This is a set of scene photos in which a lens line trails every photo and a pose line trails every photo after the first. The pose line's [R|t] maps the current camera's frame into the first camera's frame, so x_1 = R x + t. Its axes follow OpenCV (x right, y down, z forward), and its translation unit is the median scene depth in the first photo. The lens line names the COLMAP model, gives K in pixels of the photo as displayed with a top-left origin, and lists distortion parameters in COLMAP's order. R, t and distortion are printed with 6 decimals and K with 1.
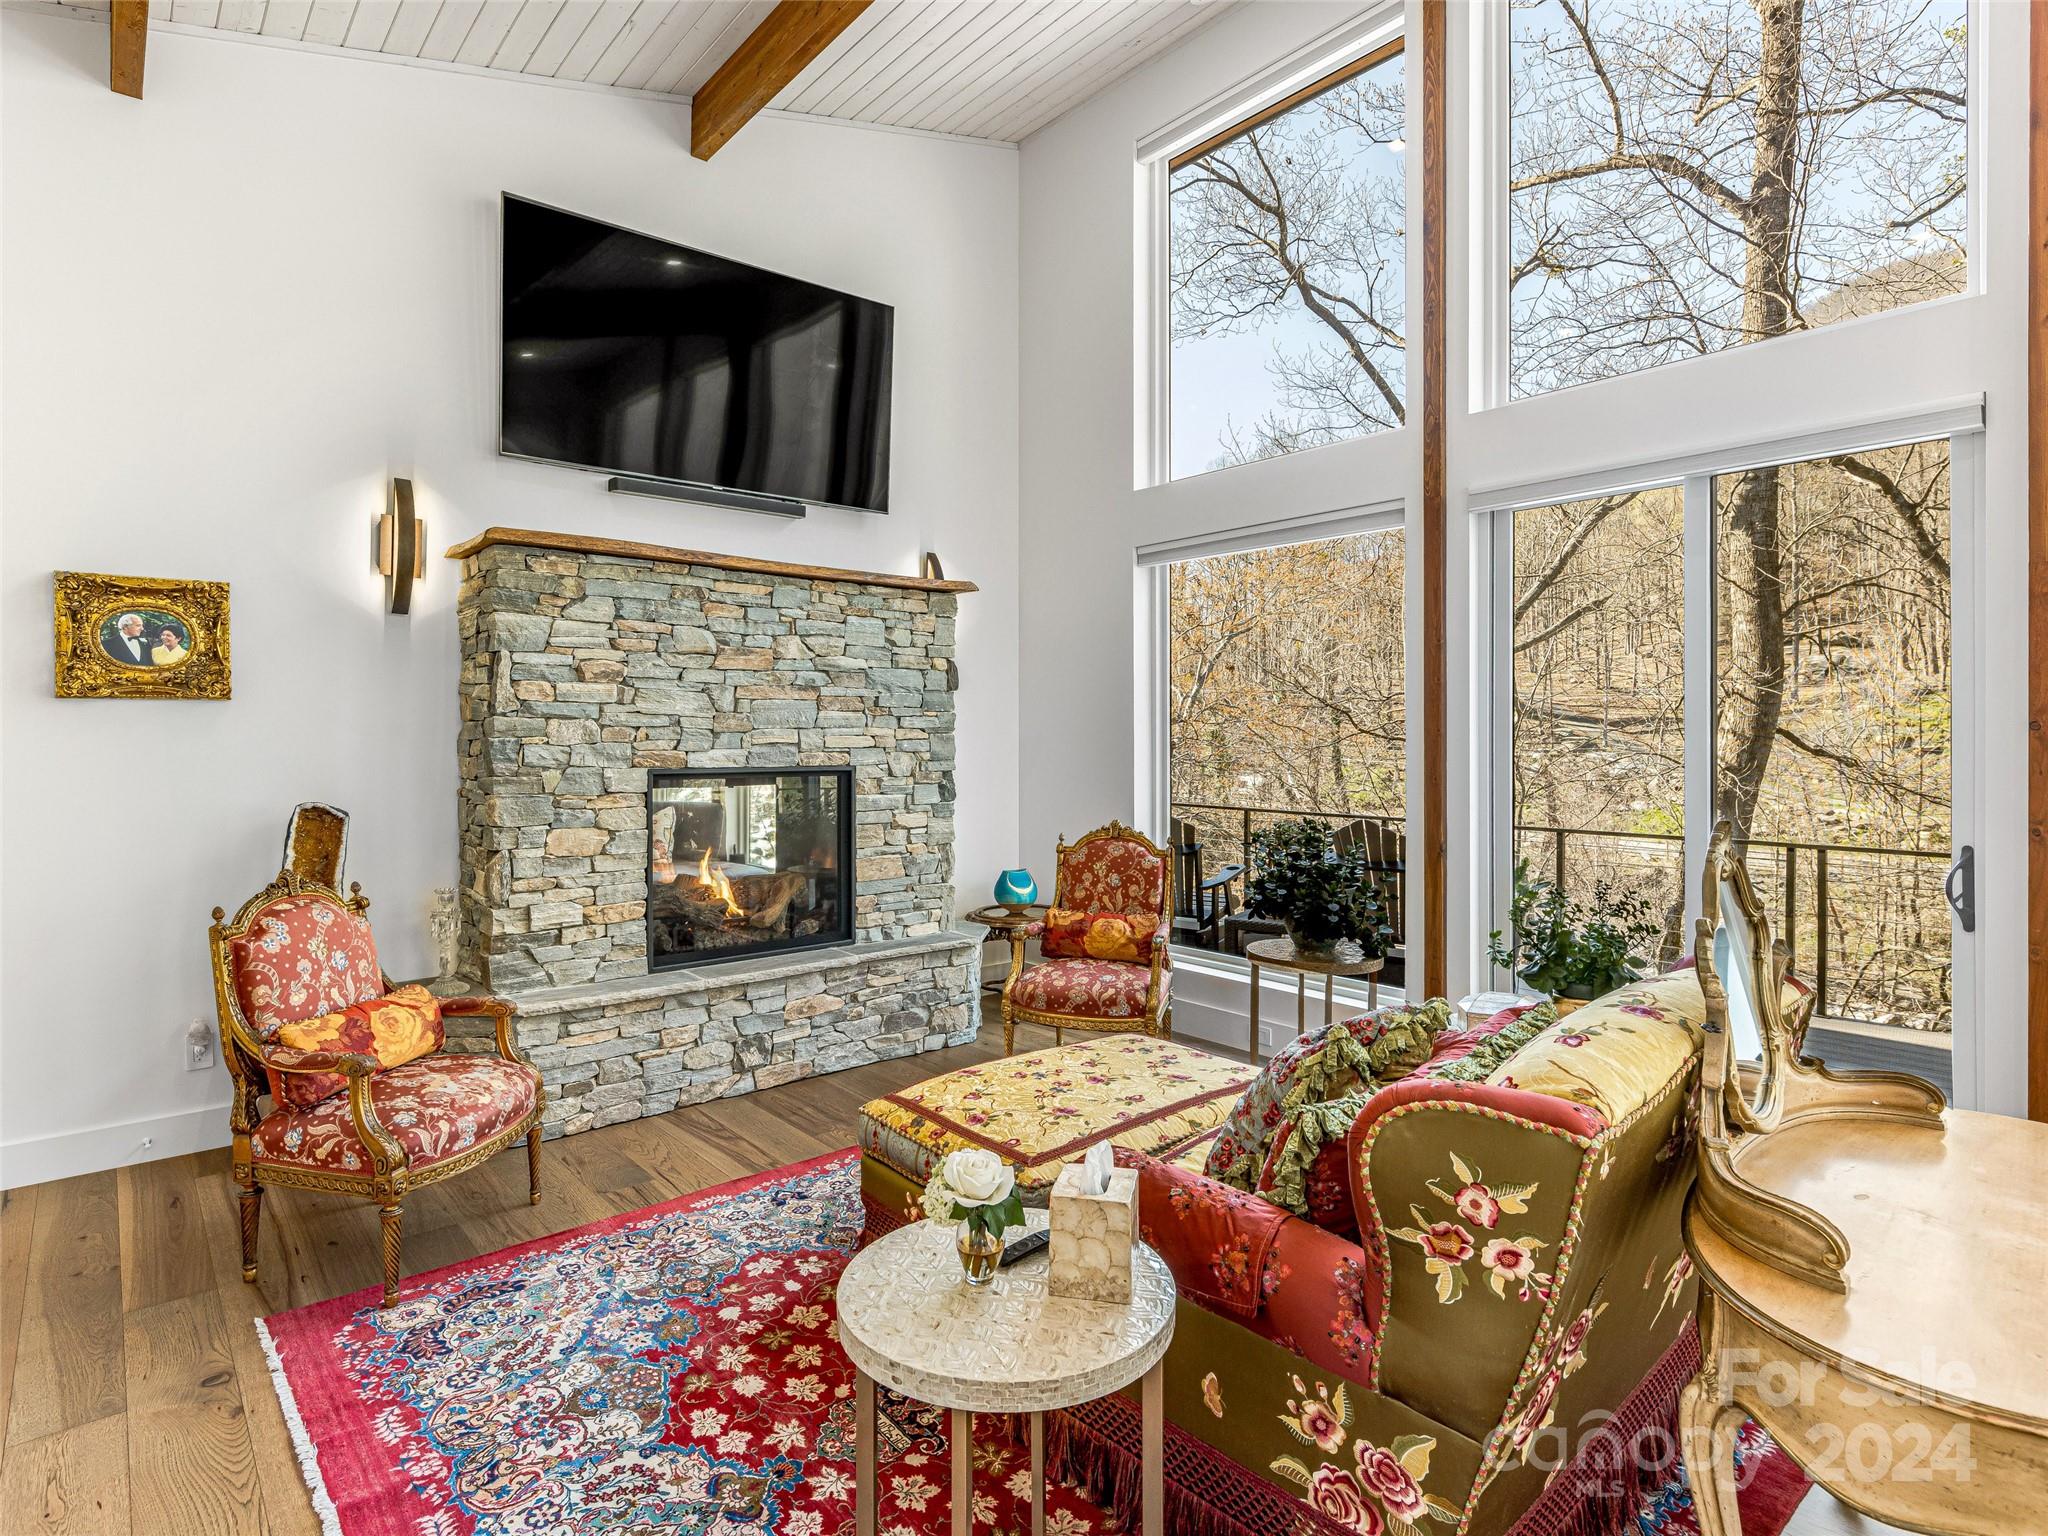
lens RADIAL K [[1074.2, 0, 1021.8], [0, 1074.2, 752.6], [0, 0, 1]] dist [-0.004828, -0.000716]
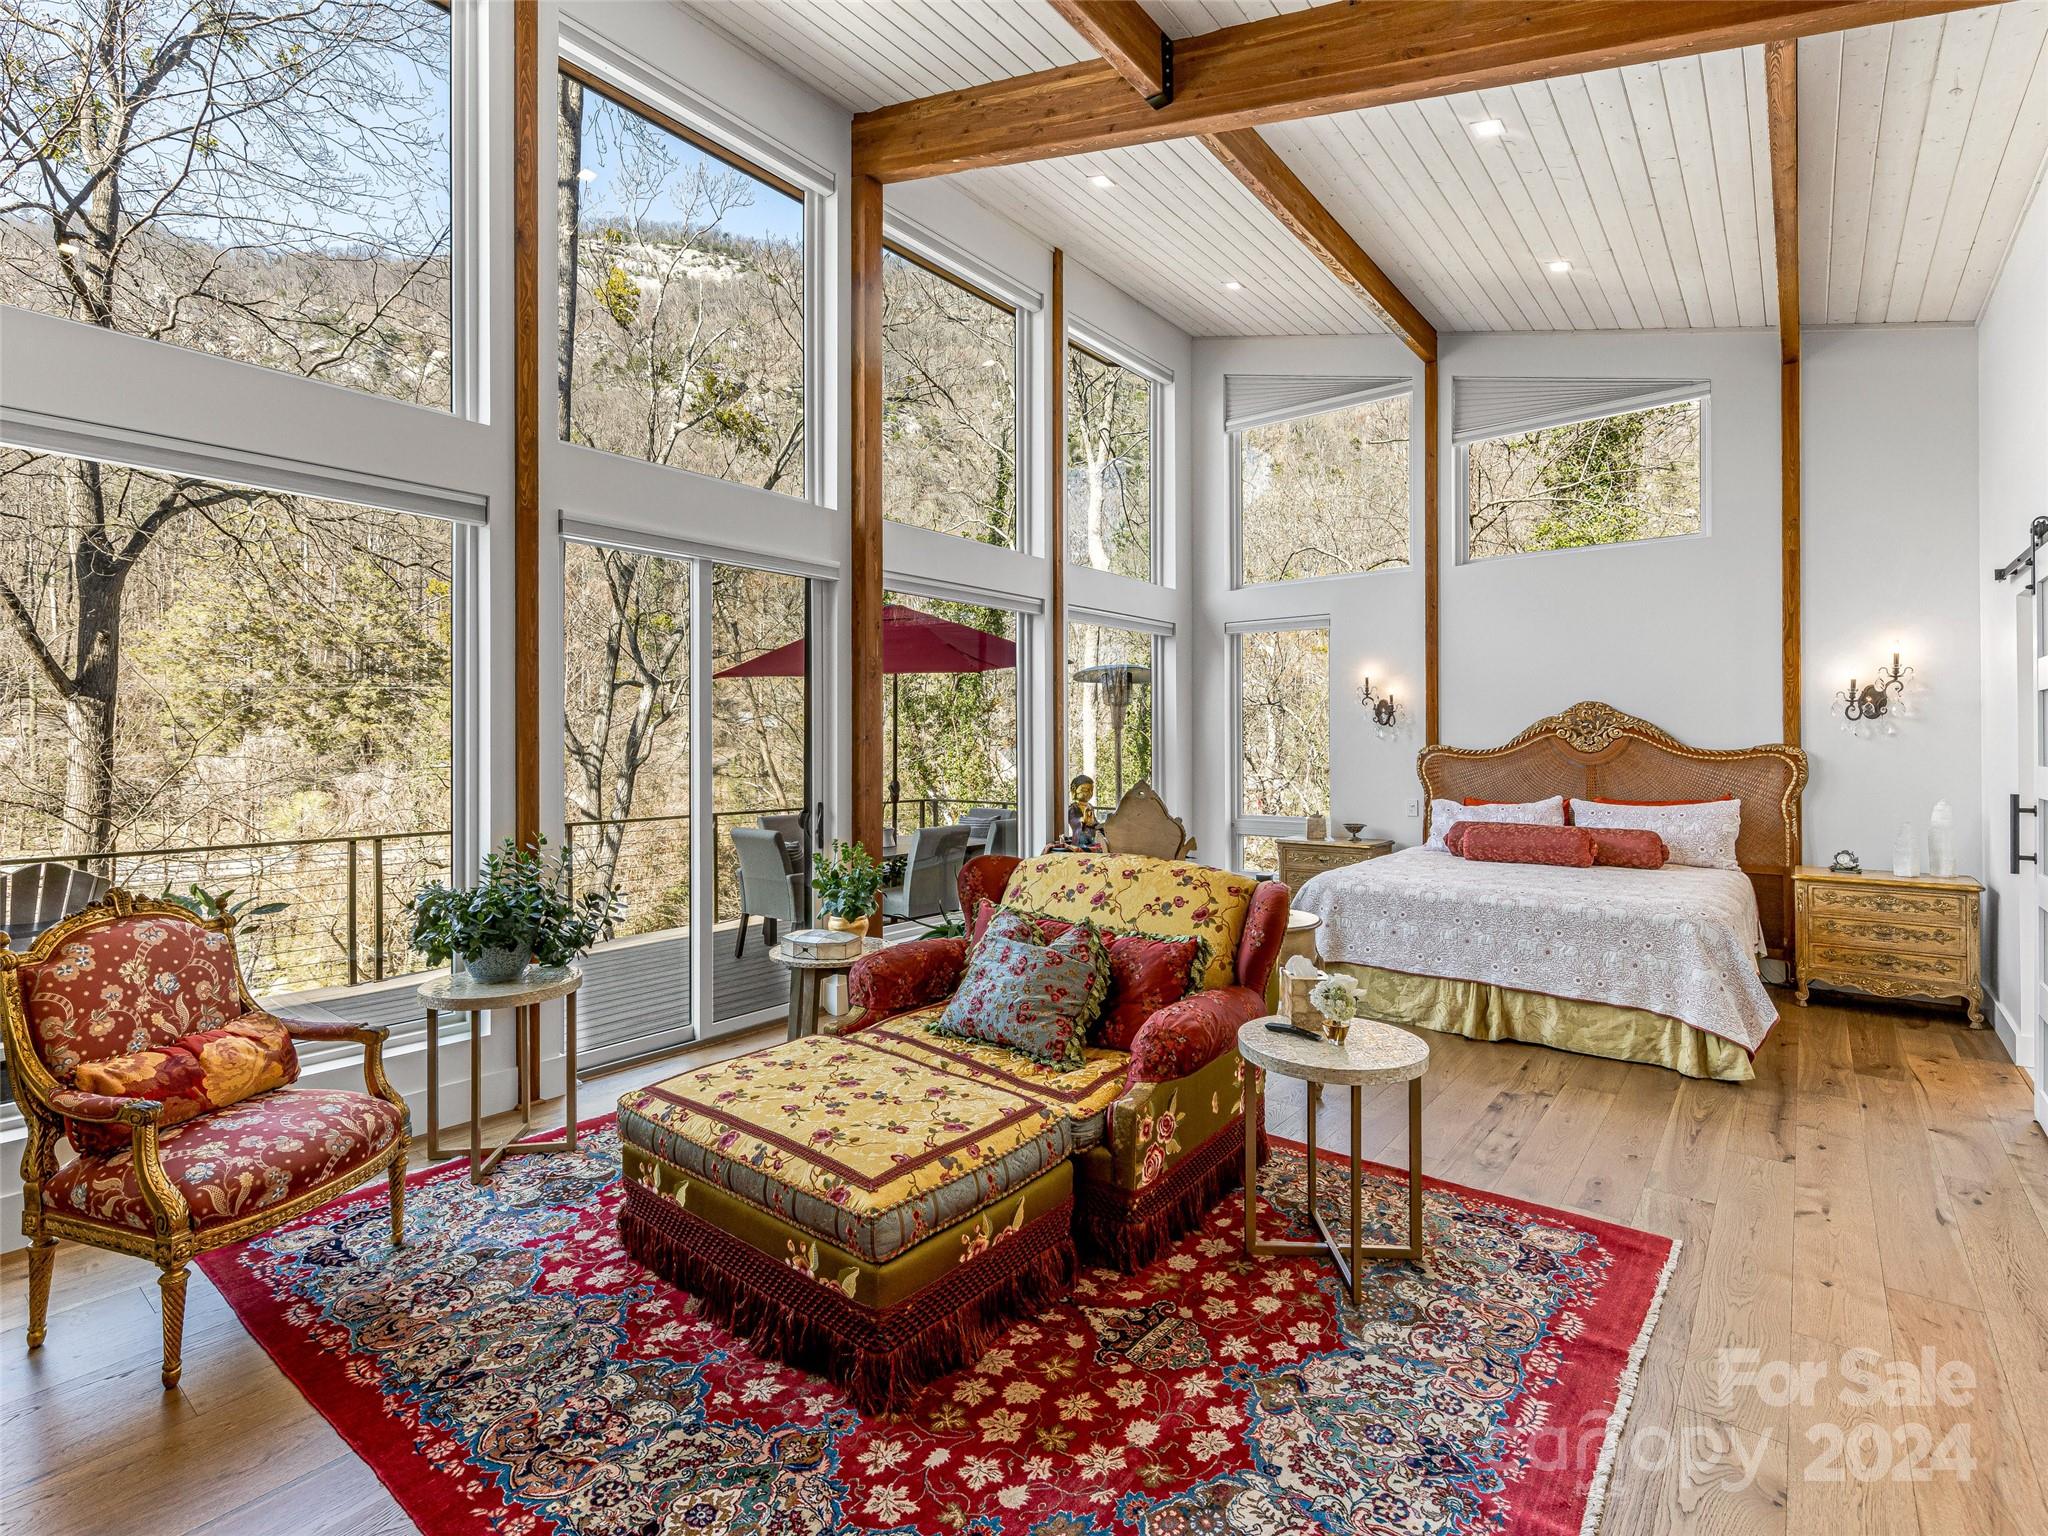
lens RADIAL K [[972.7, 0, 1021.6], [0, 972.7, 751.1], [0, 0, 1]] dist [0.001061, 0.000155]
pose [[-0.185906, -0.009508, 0.982522, -1.149782], [0.014844, 0.999812, 0.012484, -0.023657], [-0.982455, 0.016905, -0.185730, 1.345307]]
